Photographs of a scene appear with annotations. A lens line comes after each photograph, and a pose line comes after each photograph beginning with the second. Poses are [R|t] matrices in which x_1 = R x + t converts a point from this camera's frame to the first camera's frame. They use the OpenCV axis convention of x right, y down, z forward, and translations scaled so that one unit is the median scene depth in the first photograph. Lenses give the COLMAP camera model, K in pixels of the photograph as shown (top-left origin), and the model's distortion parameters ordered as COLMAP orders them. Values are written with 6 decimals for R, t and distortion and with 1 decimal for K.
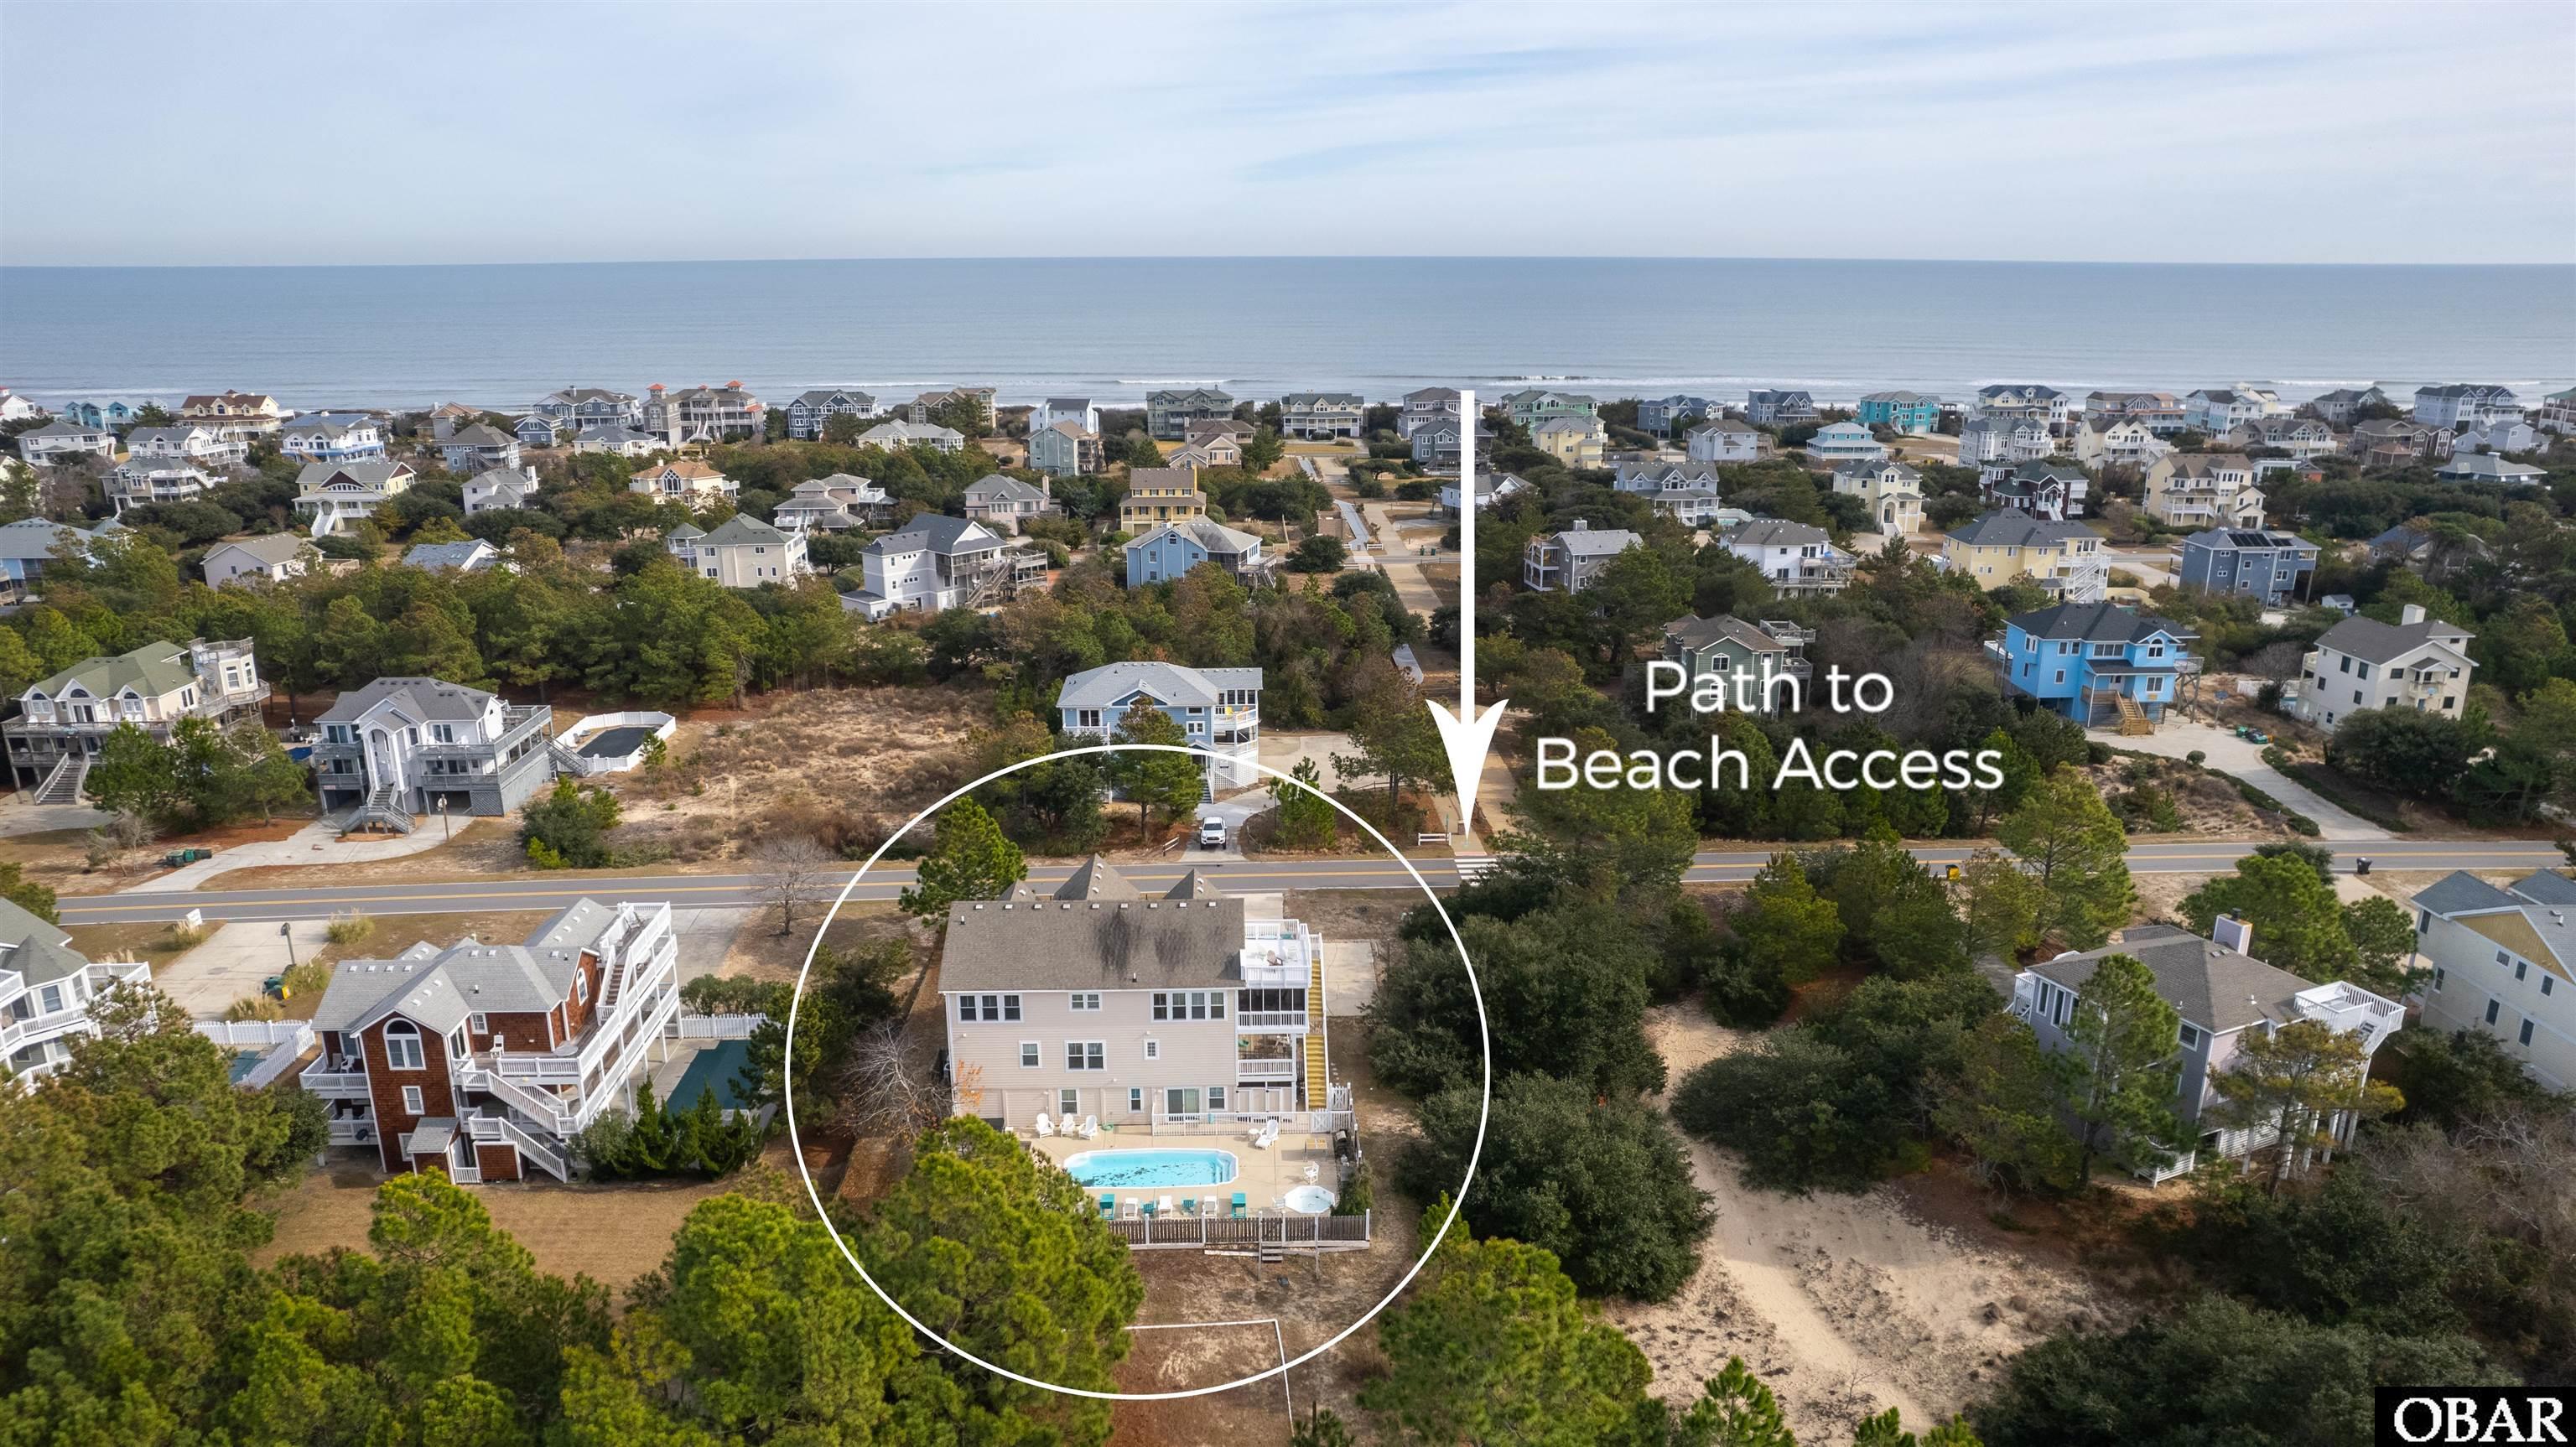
lens RADIAL K [[1690.7, 0, 1285.7], [0, 1690.7, 722.4], [0, 0, 1]] dist [-0.041594, 0.011009]
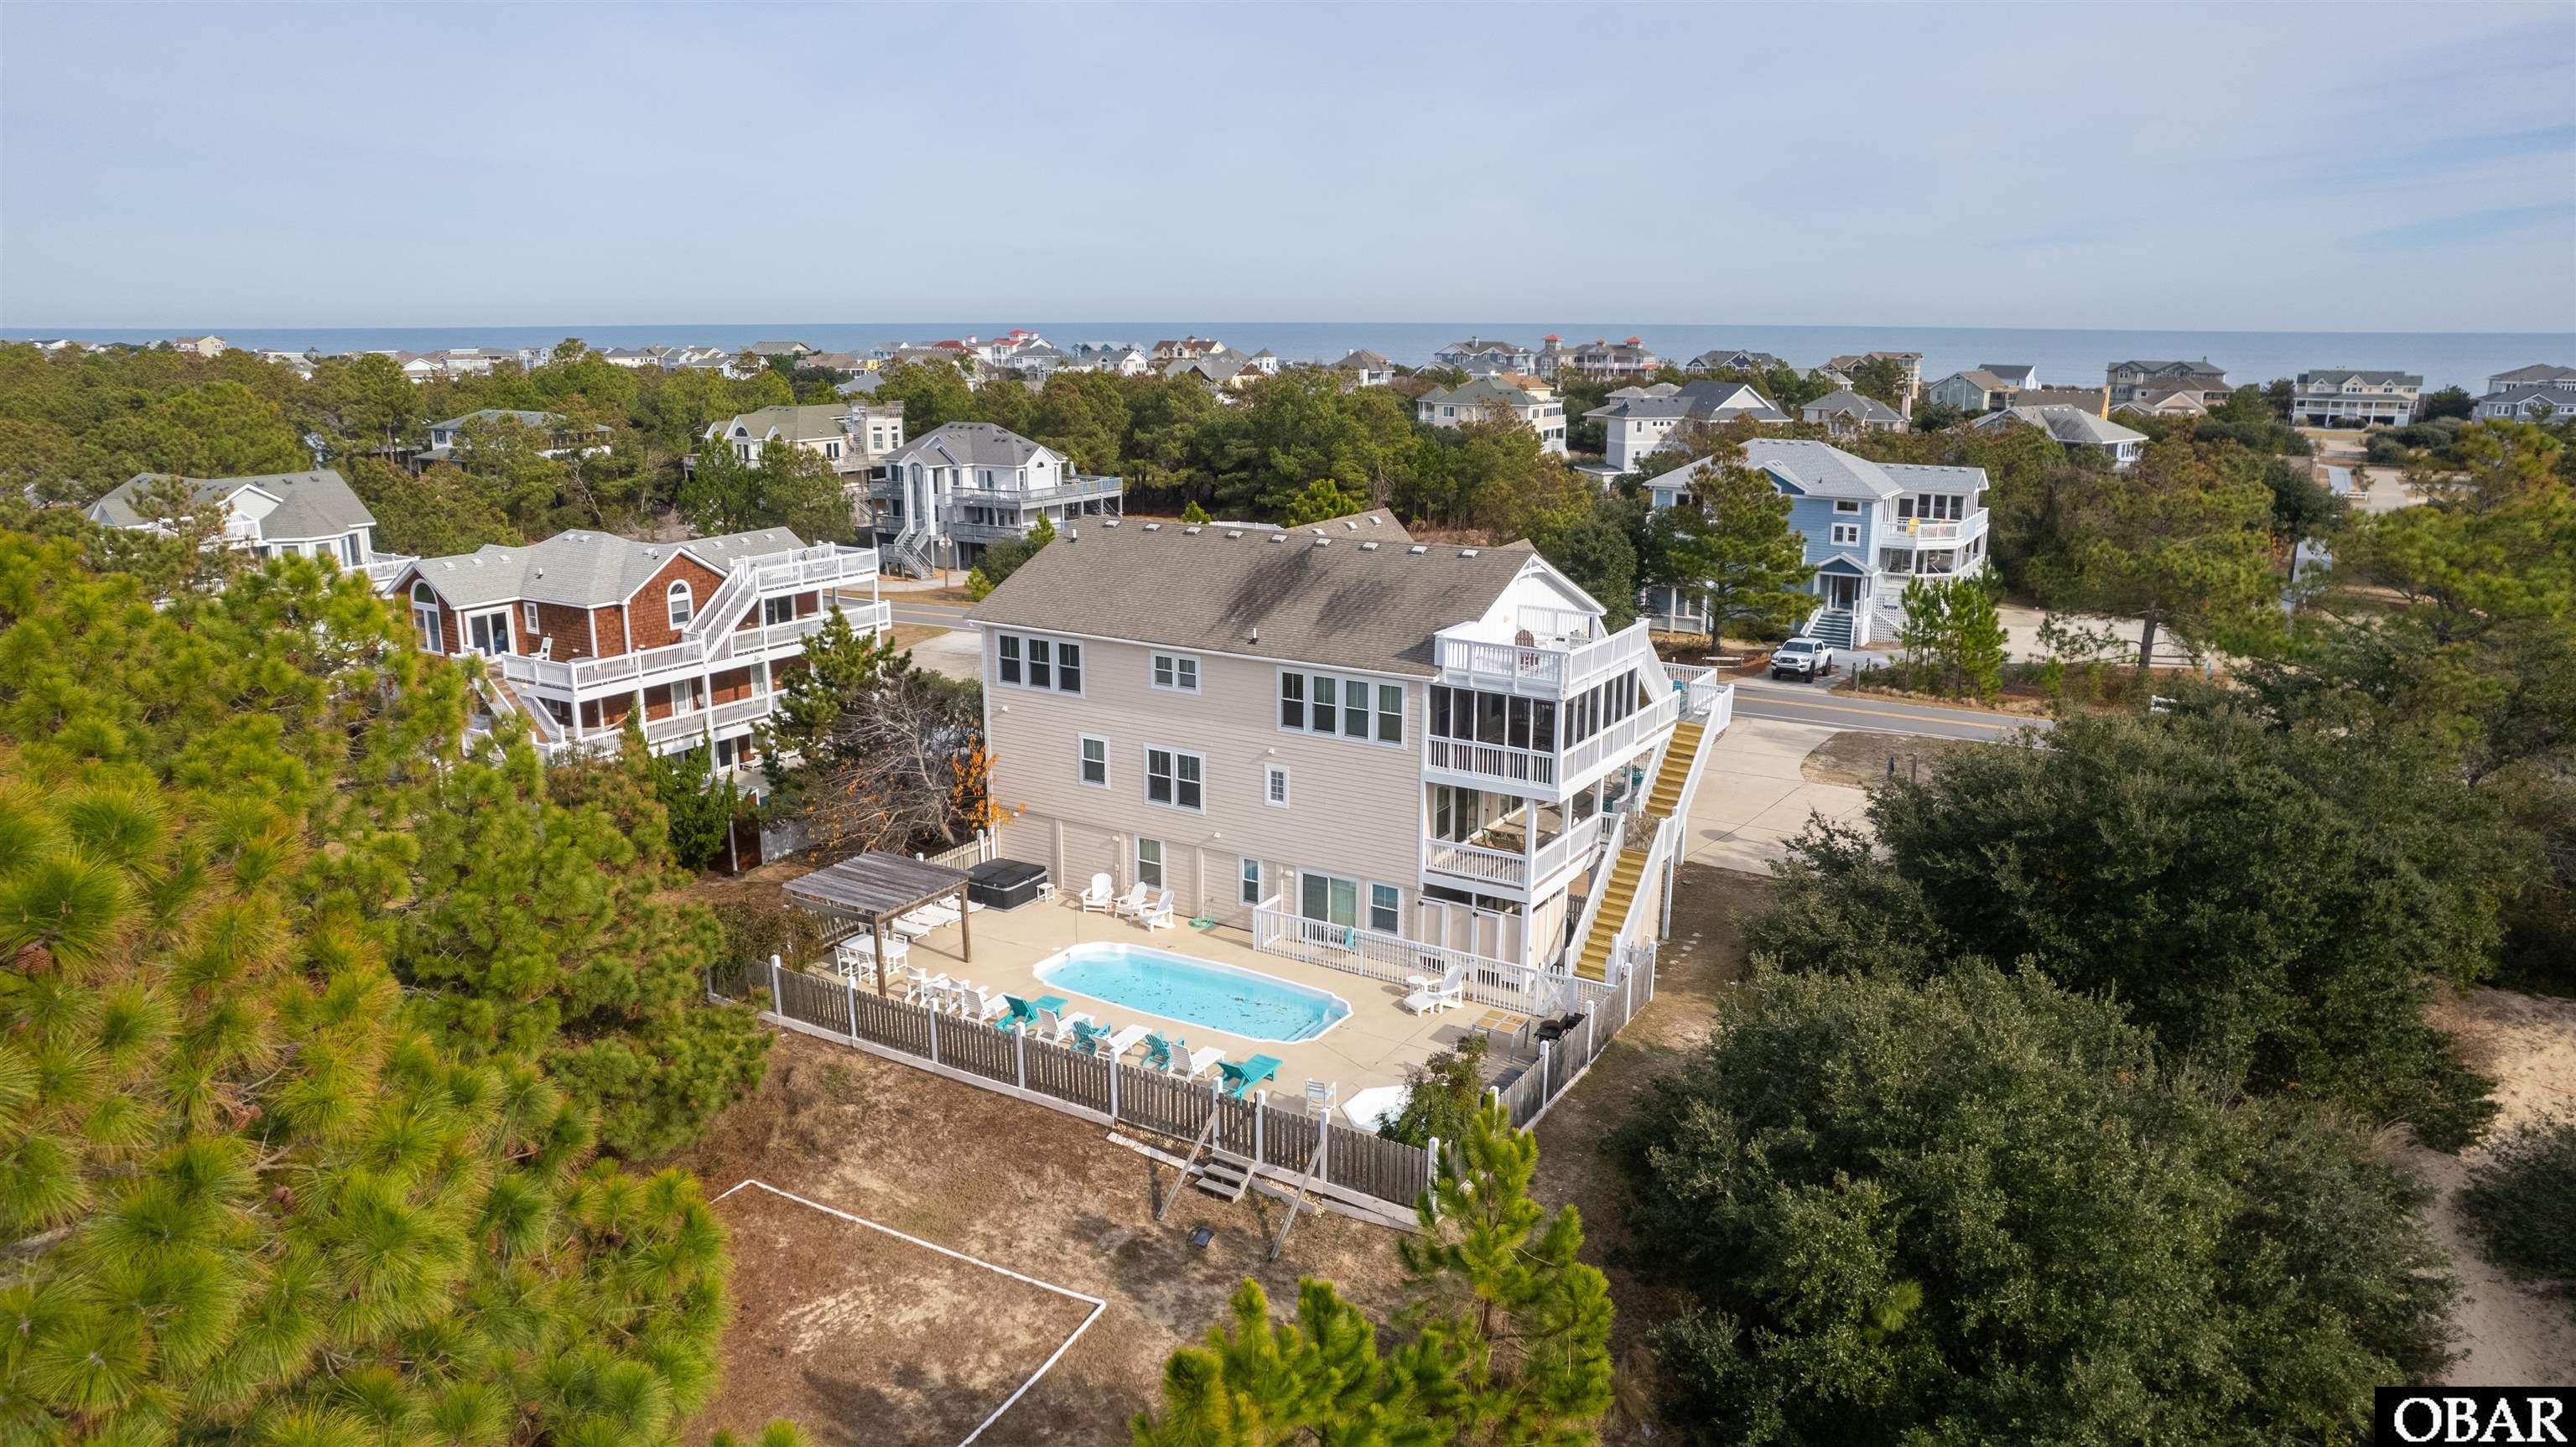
lens RADIAL K [[1690.7, 0, 1285.5], [0, 1690.7, 728.8], [0, 0, 1]] dist [-0.041594, 0.011009]
pose [[0.832839, 0.134986, -0.536803, 0.199639], [-0.156295, 0.987693, 0.005879, 0.171344], [0.530991, 0.079003, 0.843687, 0.552566]]
